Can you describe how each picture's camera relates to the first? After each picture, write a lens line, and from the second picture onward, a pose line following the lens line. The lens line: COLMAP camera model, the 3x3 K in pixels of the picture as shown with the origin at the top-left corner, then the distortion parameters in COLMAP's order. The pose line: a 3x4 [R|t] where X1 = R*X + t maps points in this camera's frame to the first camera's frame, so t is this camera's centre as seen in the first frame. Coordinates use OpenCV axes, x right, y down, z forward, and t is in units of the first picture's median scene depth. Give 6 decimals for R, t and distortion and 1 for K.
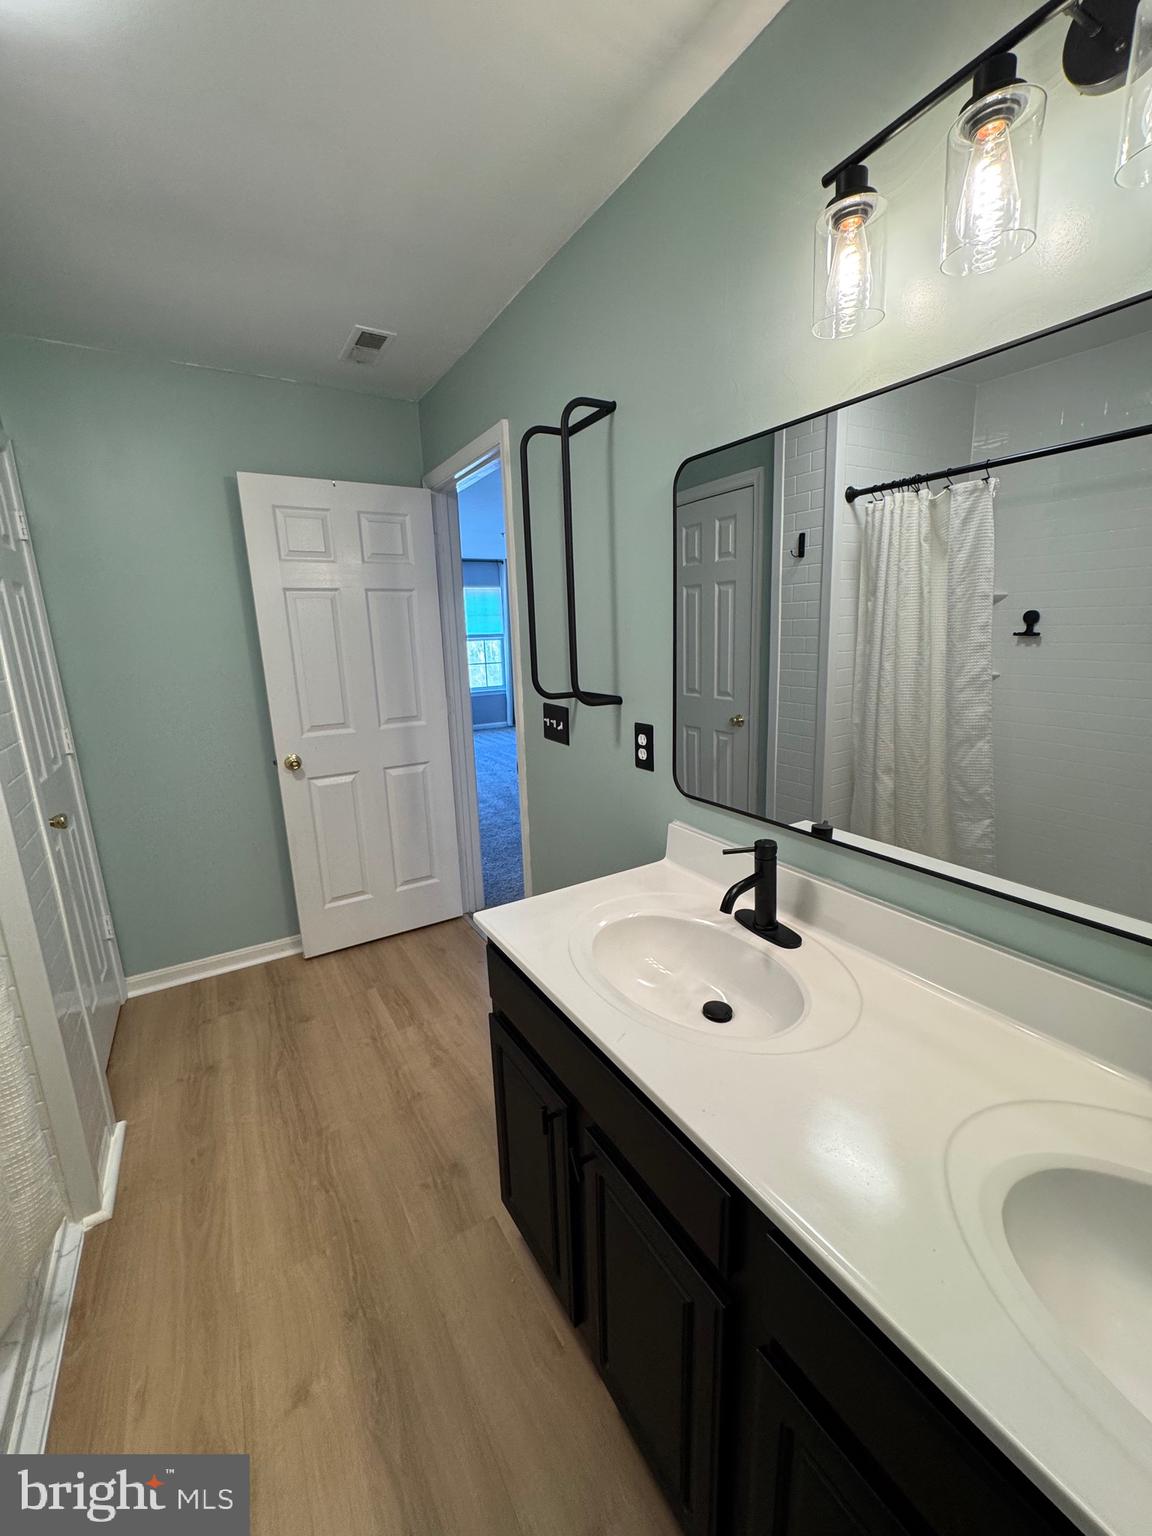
lens RADIAL K [[620.3, 0, 576.0], [0, 620.3, 768.0], [0, 0, 1]] dist [0.000360, 0.000017]
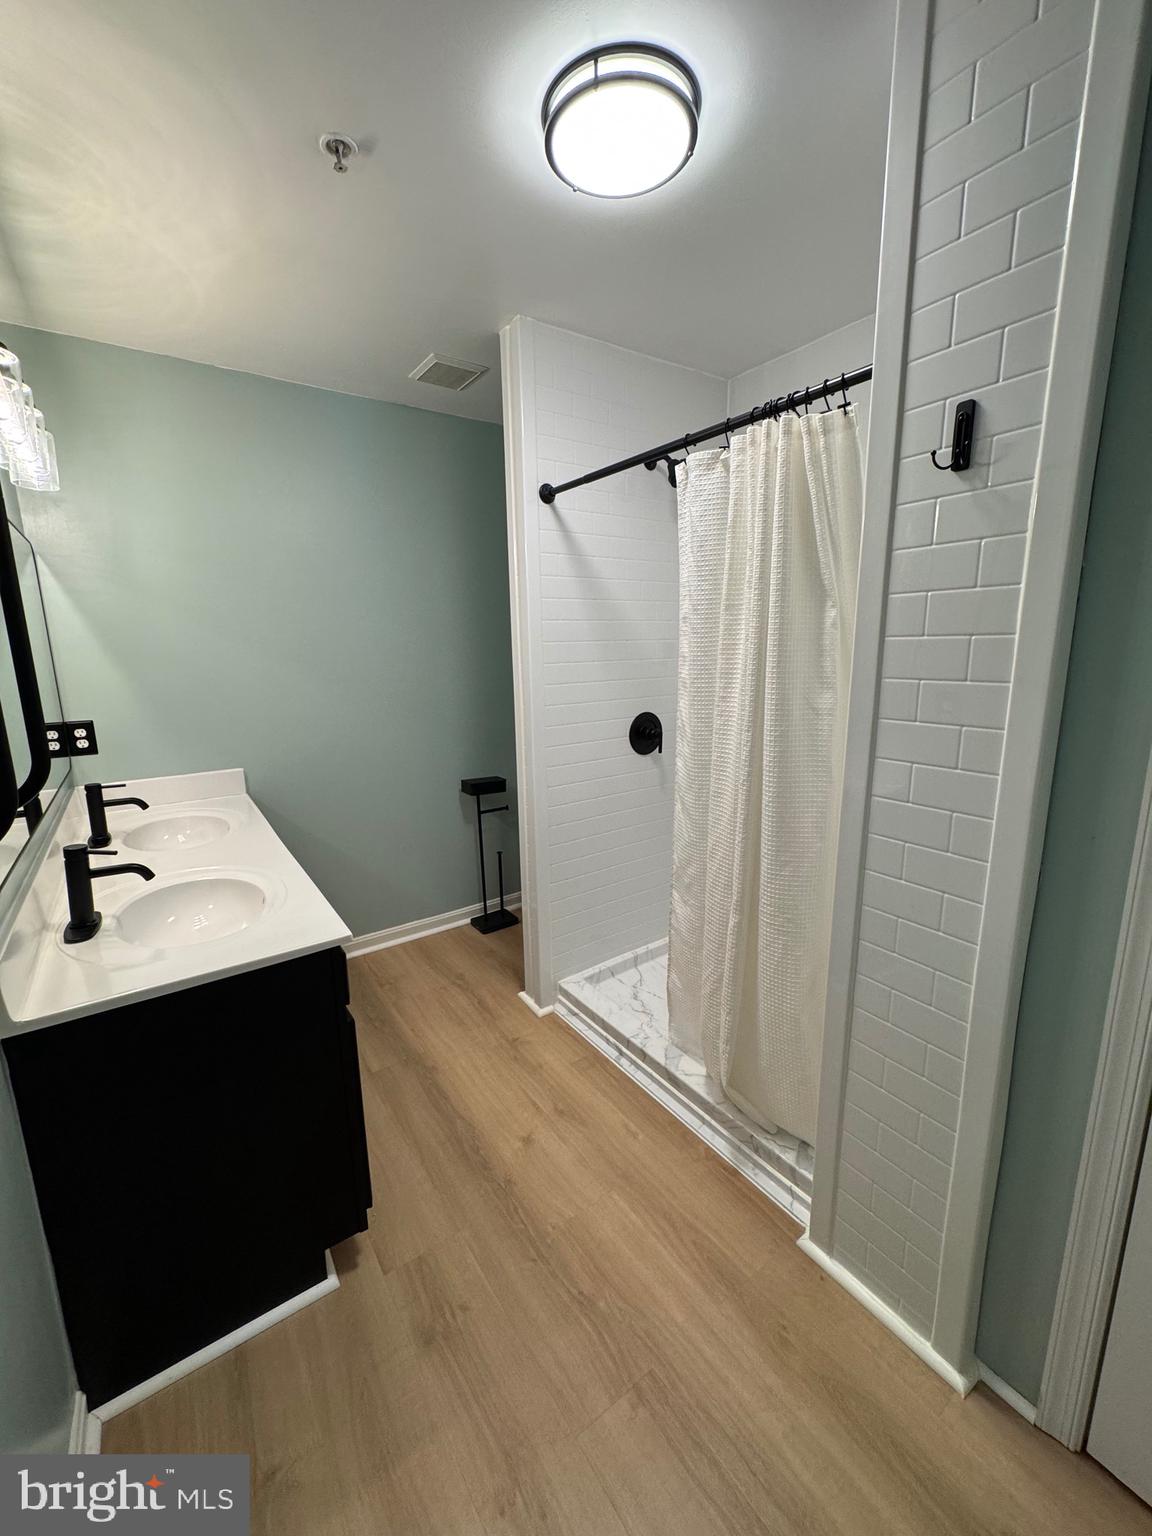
lens RADIAL K [[620.3, 0, 576.0], [0, 620.3, 768.0], [0, 0, 1]] dist [0.000360, 0.000017]
pose [[-0.996826, 0.059850, -0.052491, -0.413943], [0.033434, 0.913158, 0.406232, -0.331333], [0.072246, 0.403188, -0.912261, 1.561256]]
